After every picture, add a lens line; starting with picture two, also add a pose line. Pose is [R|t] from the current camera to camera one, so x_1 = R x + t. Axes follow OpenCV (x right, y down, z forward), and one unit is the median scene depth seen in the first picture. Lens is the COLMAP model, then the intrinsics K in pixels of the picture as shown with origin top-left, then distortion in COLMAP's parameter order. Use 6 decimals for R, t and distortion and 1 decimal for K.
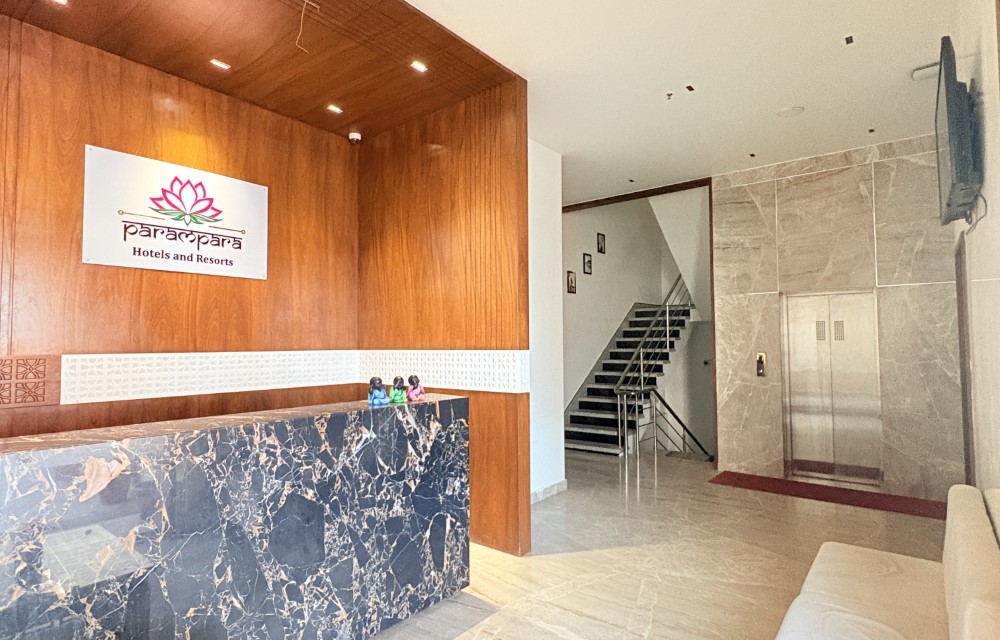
lens RADIAL K [[531.6, 0, 500.0], [0, 531.6, 319.4], [0, 0, 1]] dist [0.000186, 0.001533]
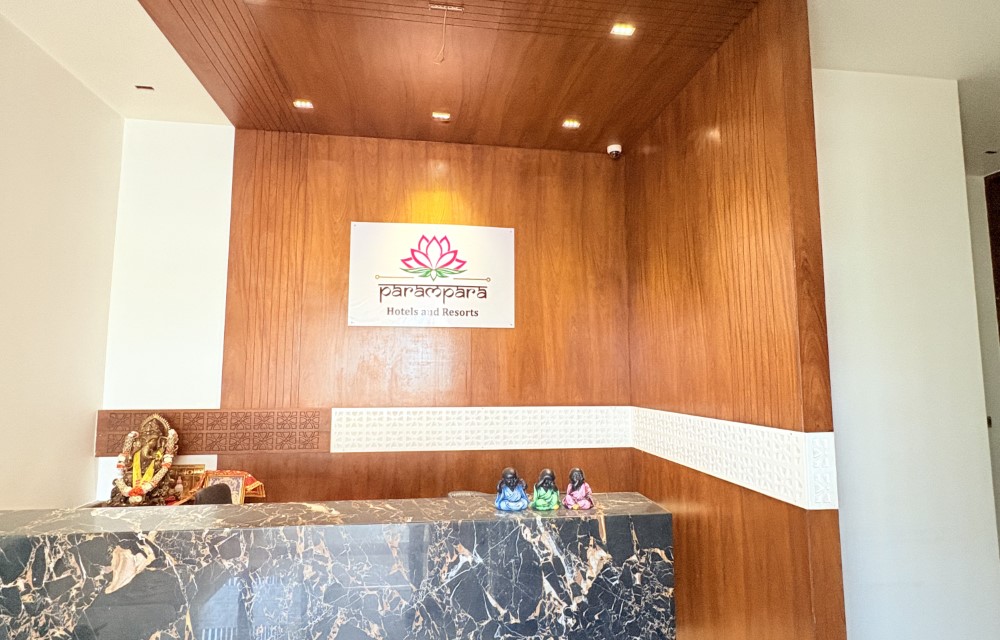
lens RADIAL K [[531.6, 0, 499.9], [0, 531.6, 318.3], [0, 0, 1]] dist [0.000186, 0.001533]
pose [[0.725270, -0.064090, -0.685475, 0.222664], [0.024658, 0.997437, -0.067167, -0.038764], [0.688023, 0.031812, 0.724992, 0.404475]]
